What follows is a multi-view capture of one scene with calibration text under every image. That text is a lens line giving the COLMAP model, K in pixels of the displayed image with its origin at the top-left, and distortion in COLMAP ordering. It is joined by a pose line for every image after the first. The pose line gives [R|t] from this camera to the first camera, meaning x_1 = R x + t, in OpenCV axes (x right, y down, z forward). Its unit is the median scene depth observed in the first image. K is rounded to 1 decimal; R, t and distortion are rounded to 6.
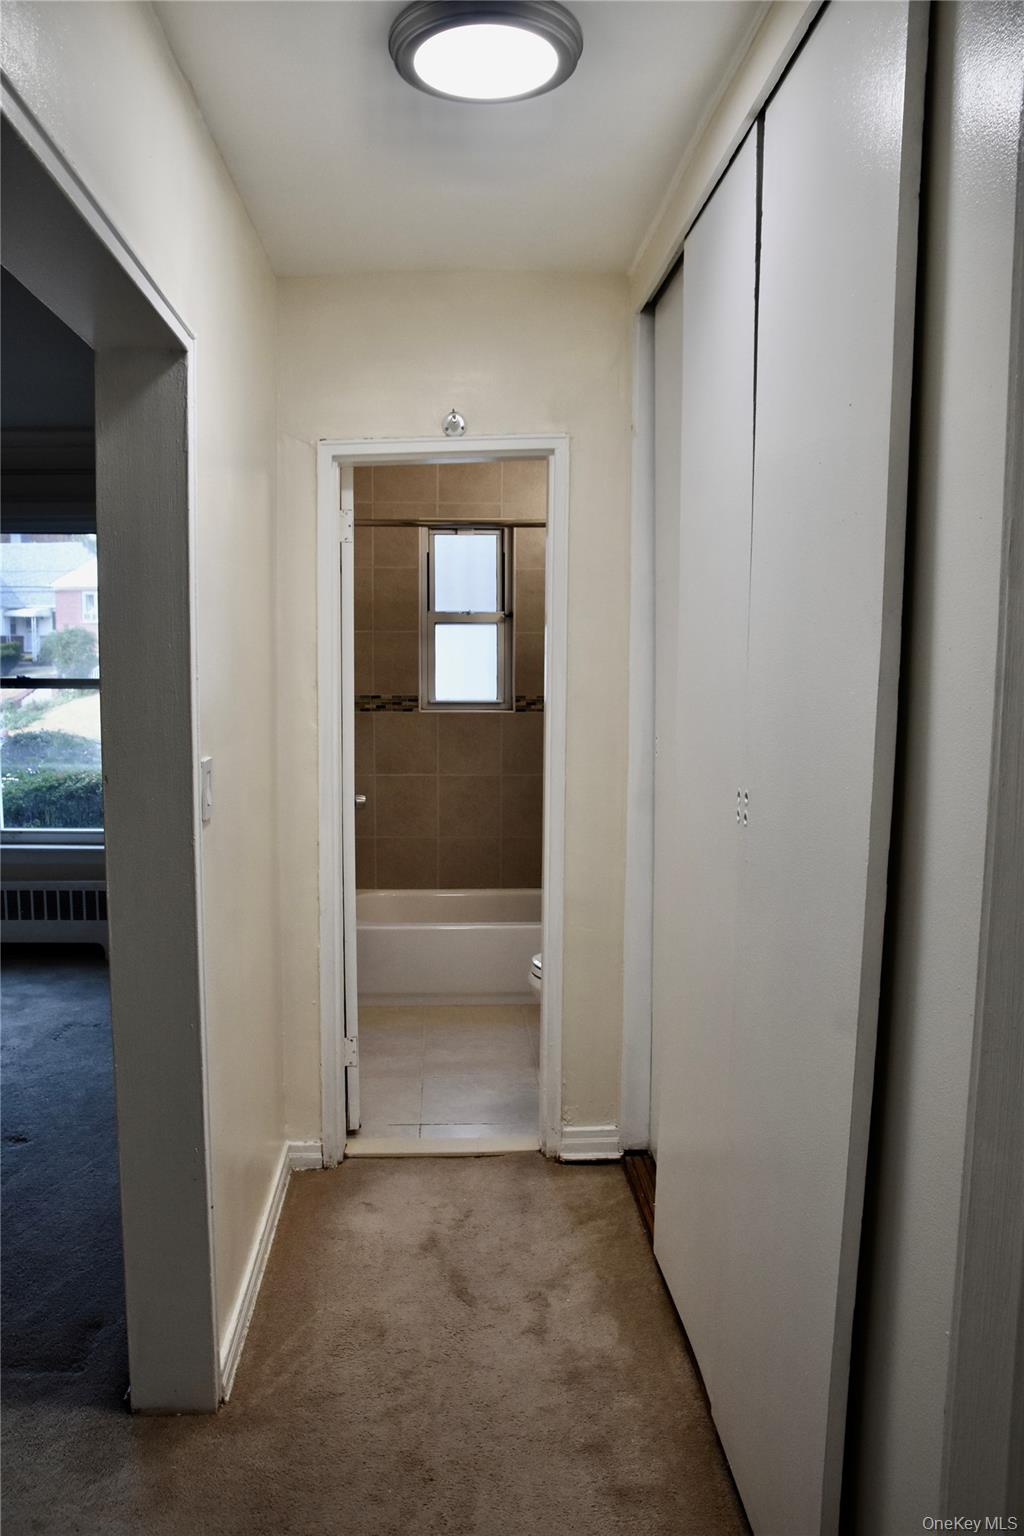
lens RADIAL K [[1133.1, 0, 513.1], [0, 1133.1, 770.4], [0, 0, 1]] dist [-0.122319, 0.091450]
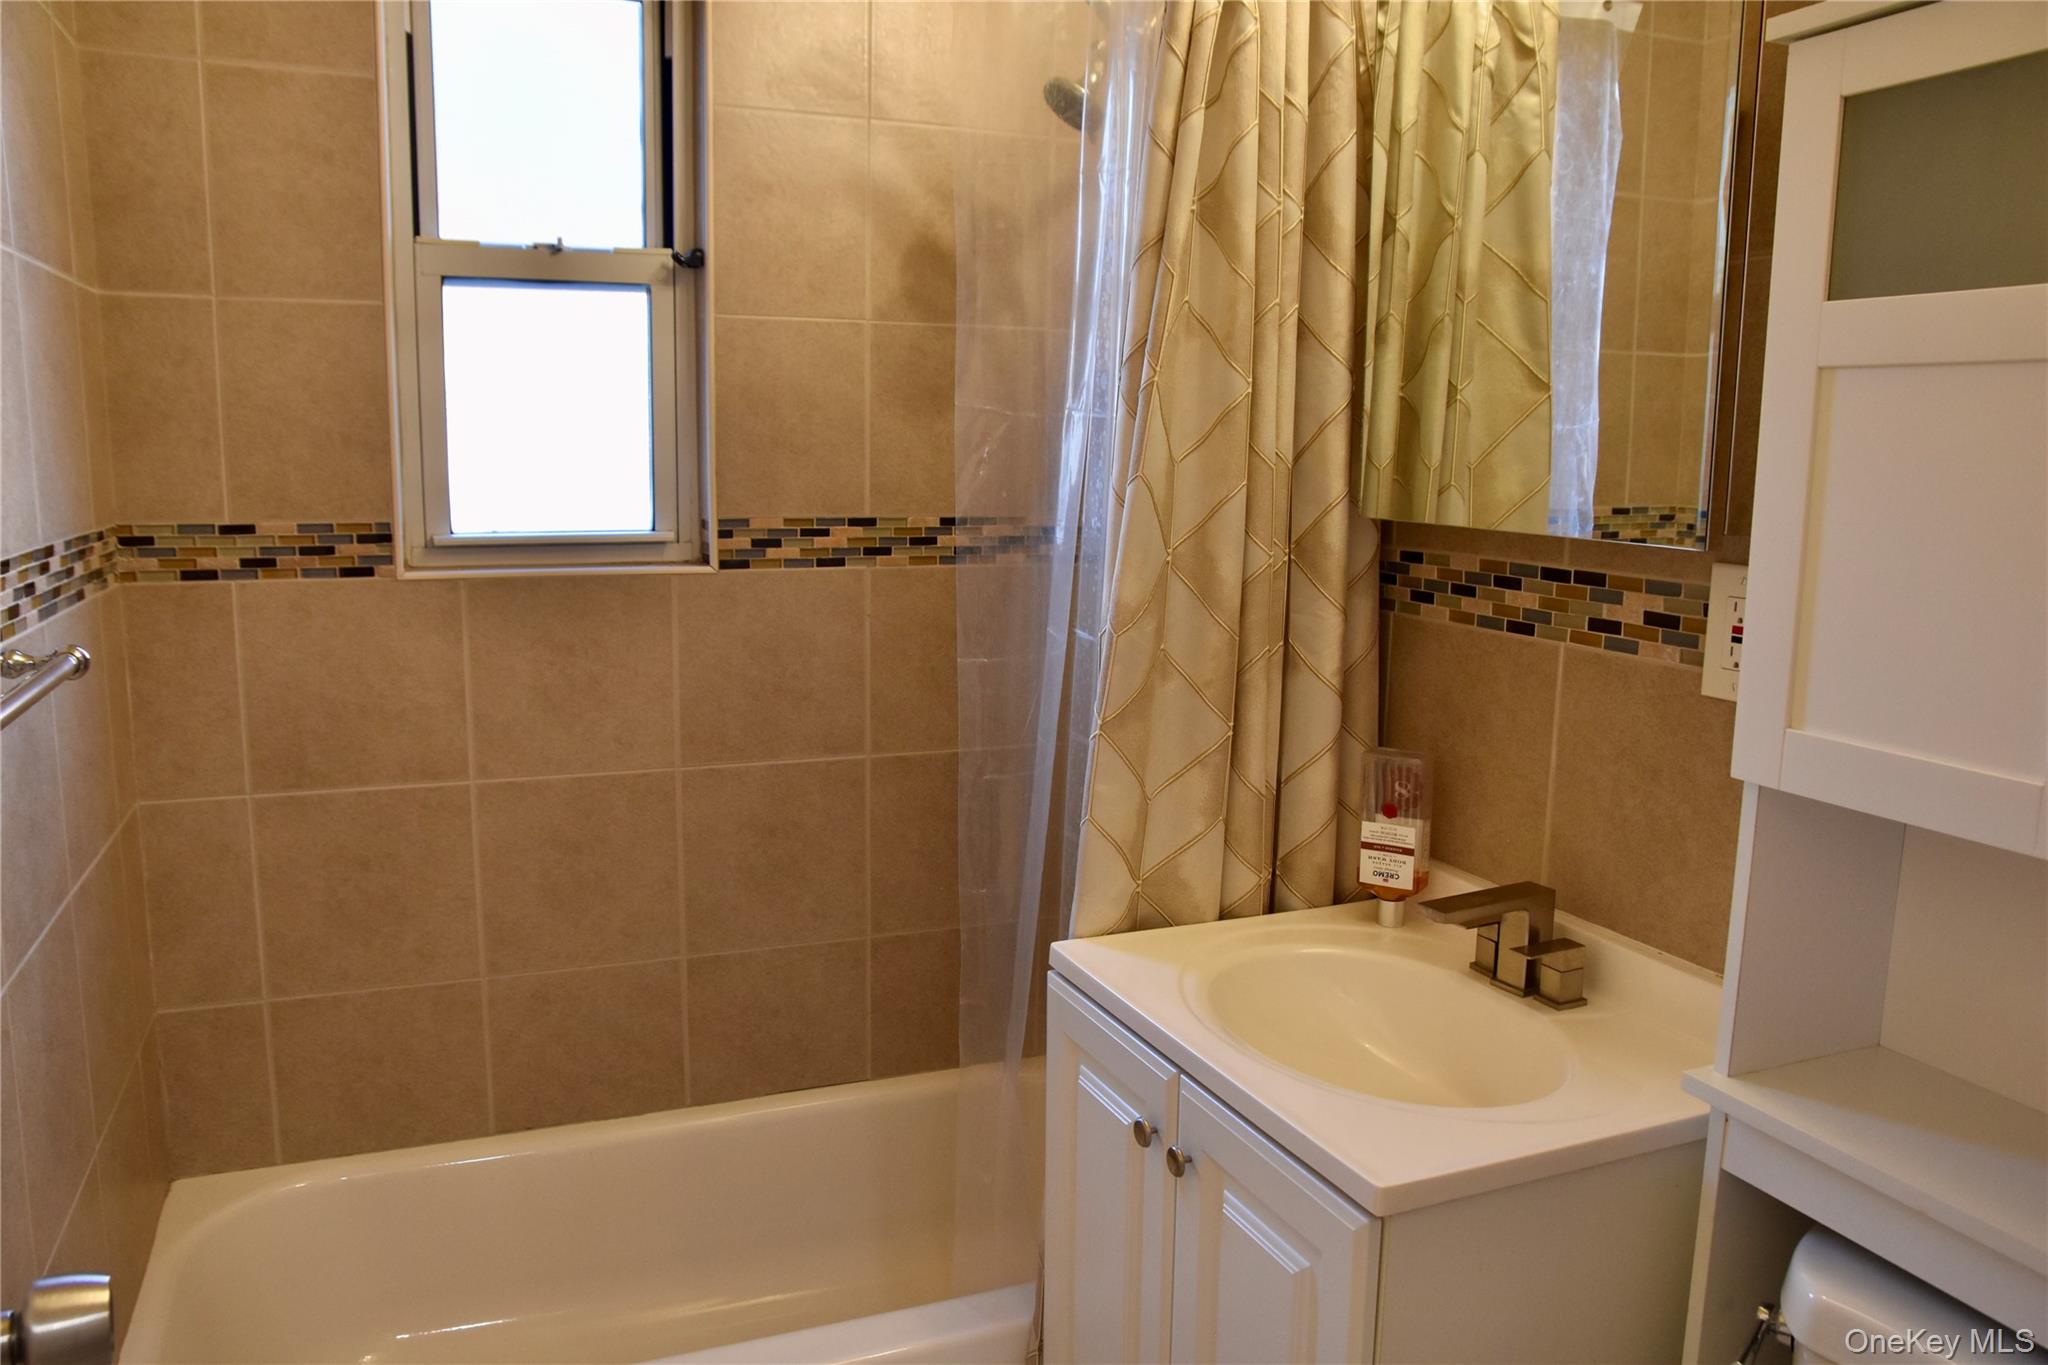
lens RADIAL K [[1510.8, 0, 1027.7], [0, 1510.8, 694.5], [0, 0, 1]] dist [-0.122319, 0.091450]
pose [[0.949743, -0.041412, 0.310279, -0.047441], [0.018977, 0.997004, 0.074981, -0.046830], [-0.312455, -0.065324, 0.947684, 0.573984]]
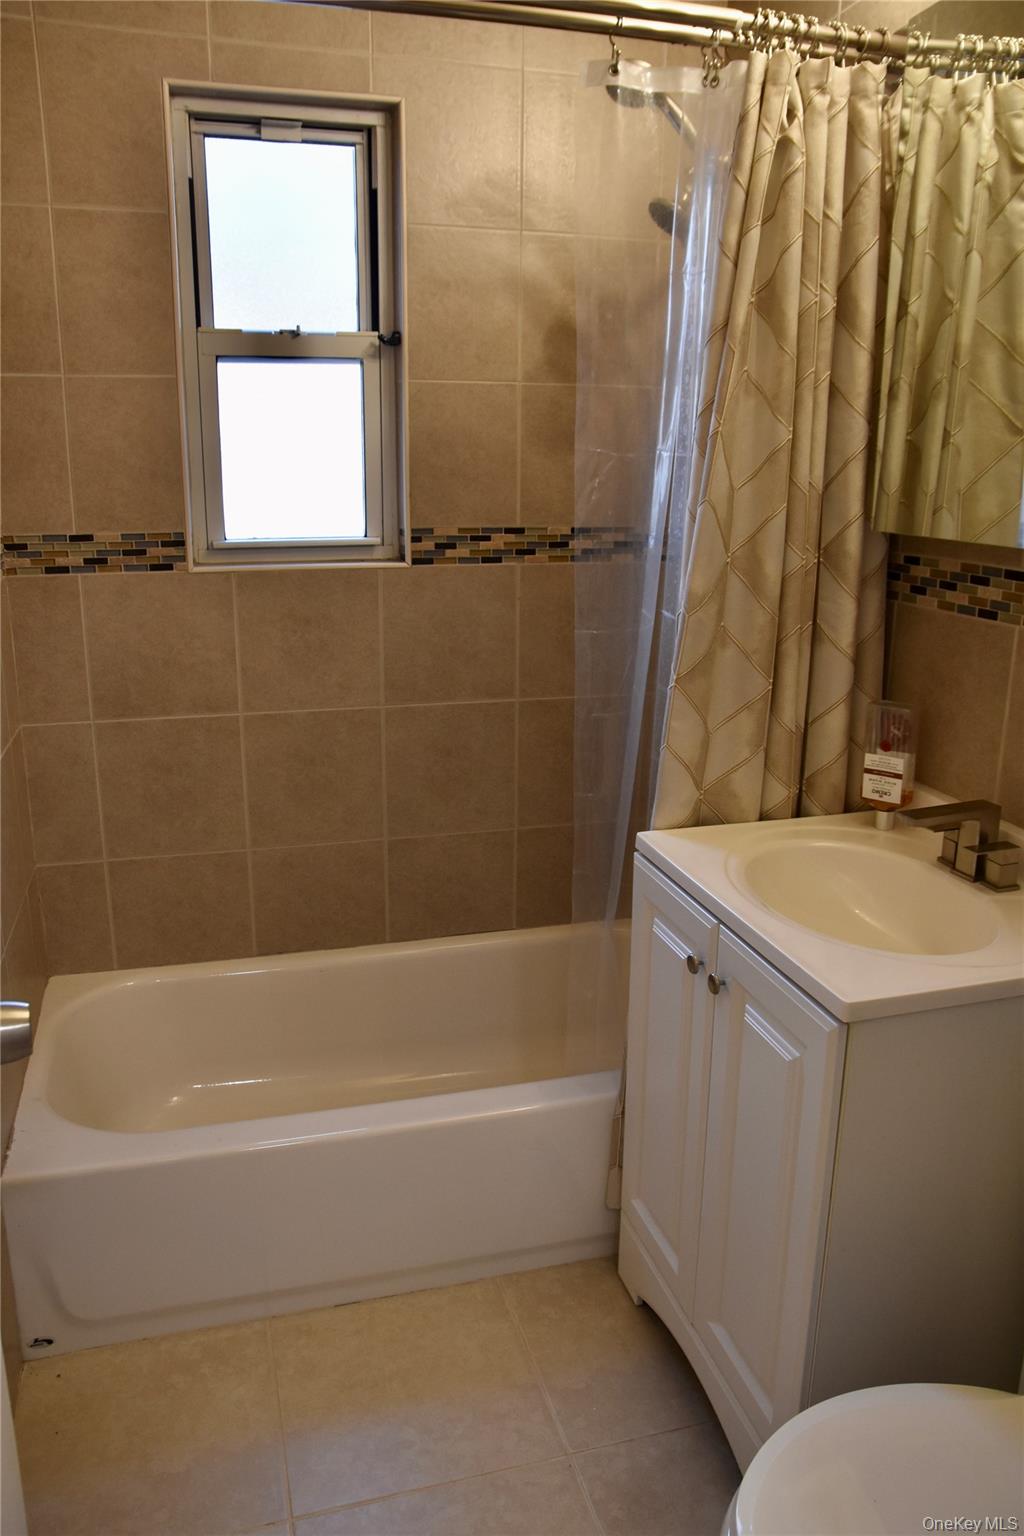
lens RADIAL K [[1133.1, 0, 505.0], [0, 1133.1, 775.5], [0, 0, 1]] dist [-0.122319, 0.091450]
pose [[0.982106, -0.048709, 0.181920, -0.046146], [0.016159, 0.984207, 0.176282, -0.047944], [-0.187634, -0.170188, 0.967383, 0.553062]]
